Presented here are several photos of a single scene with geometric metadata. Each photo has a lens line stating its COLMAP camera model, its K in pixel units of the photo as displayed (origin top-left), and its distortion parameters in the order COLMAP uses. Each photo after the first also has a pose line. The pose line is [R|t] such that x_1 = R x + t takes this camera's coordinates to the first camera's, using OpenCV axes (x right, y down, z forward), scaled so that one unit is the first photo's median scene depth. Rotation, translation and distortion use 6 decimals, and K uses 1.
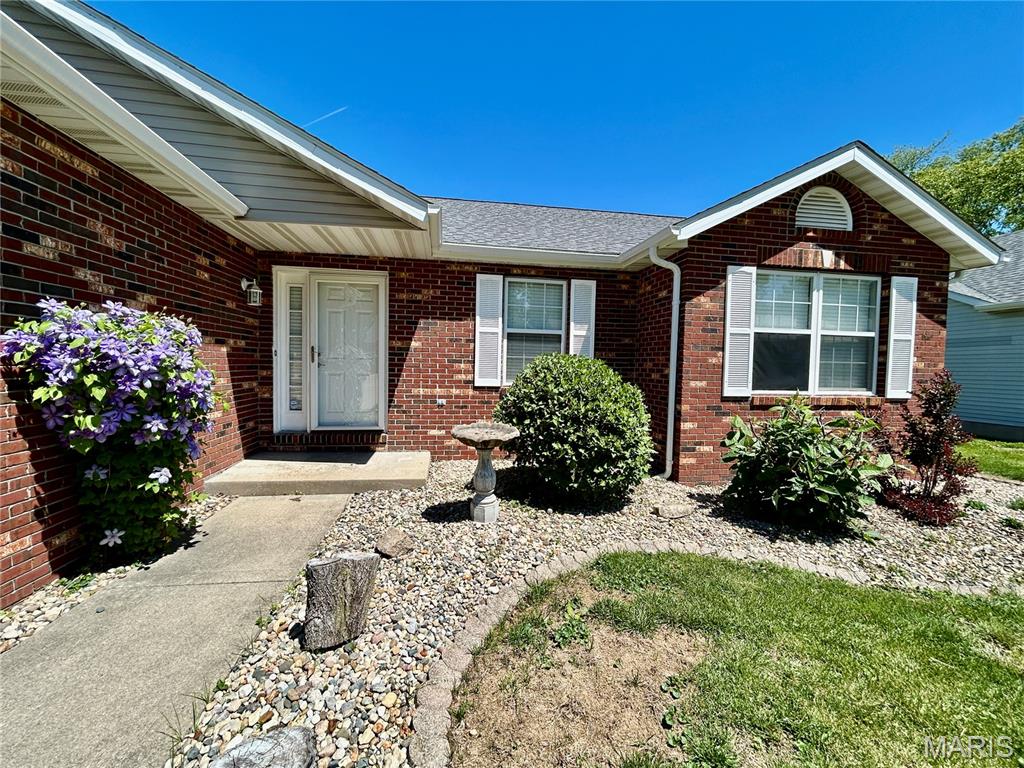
lens RADIAL K [[410.7, 0, 514.4], [0, 410.7, 382.1], [0, 0, 1]] dist [-0.000143, -0.002243]
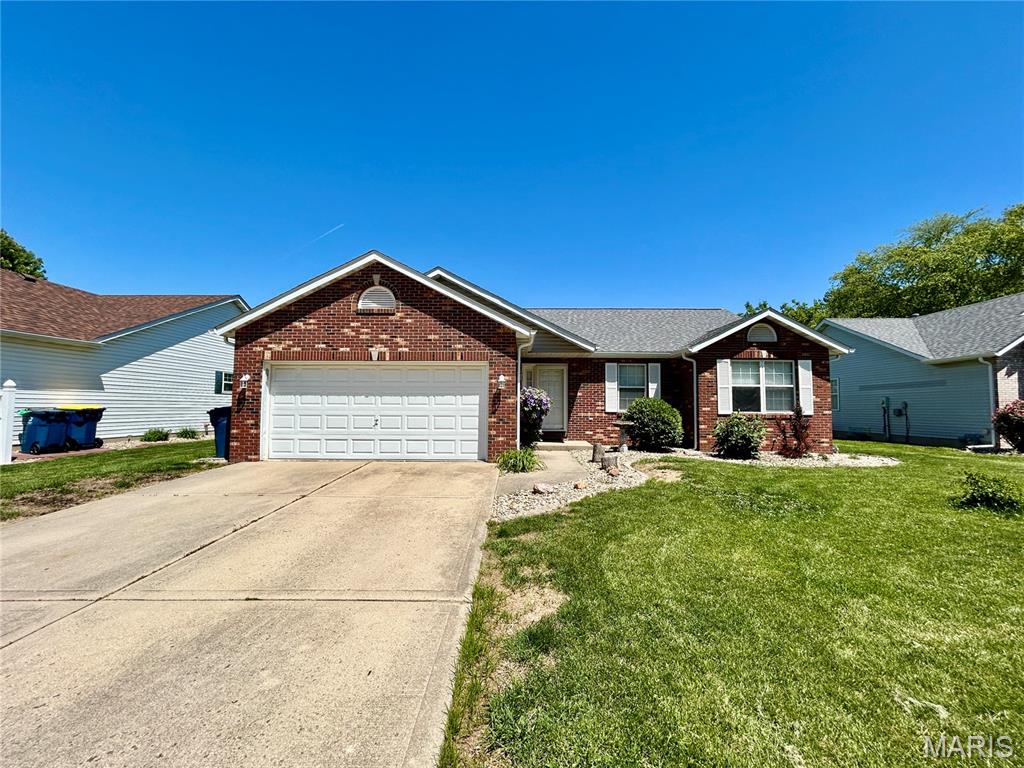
lens RADIAL K [[410.7, 0, 513.0], [0, 410.7, 385.8], [0, 0, 1]] dist [-0.000143, -0.002243]
pose [[0.984945, -0.021280, -0.171555, -0.232619], [0.004802, 0.995380, -0.095897, 0.089868], [0.172804, 0.093630, 0.980496, -1.467770]]
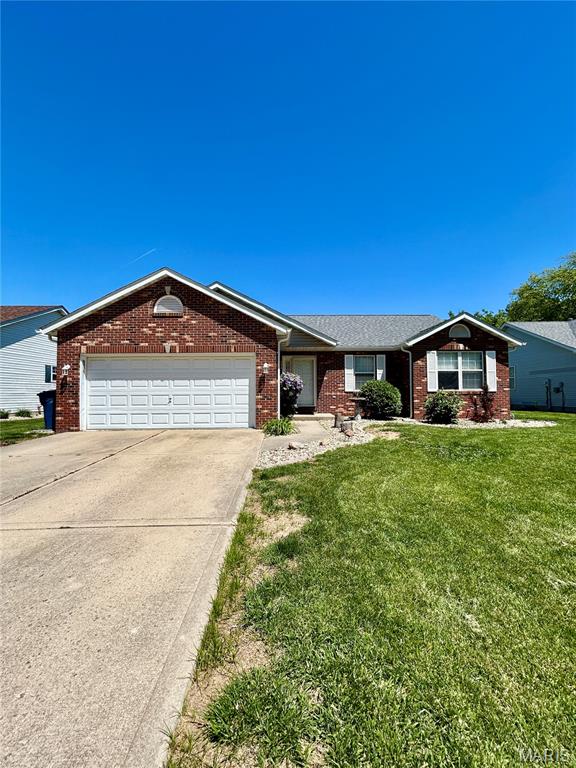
lens RADIAL K [[308.0, 0, 289.8], [0, 308.0, 384.9], [0, 0, 1]] dist [-0.000143, -0.002243]
pose [[0.990280, -0.028476, -0.136141, -0.211242], [0.018937, 0.997307, -0.070859, 0.127029], [0.137792, 0.067592, 0.988152, -1.444766]]
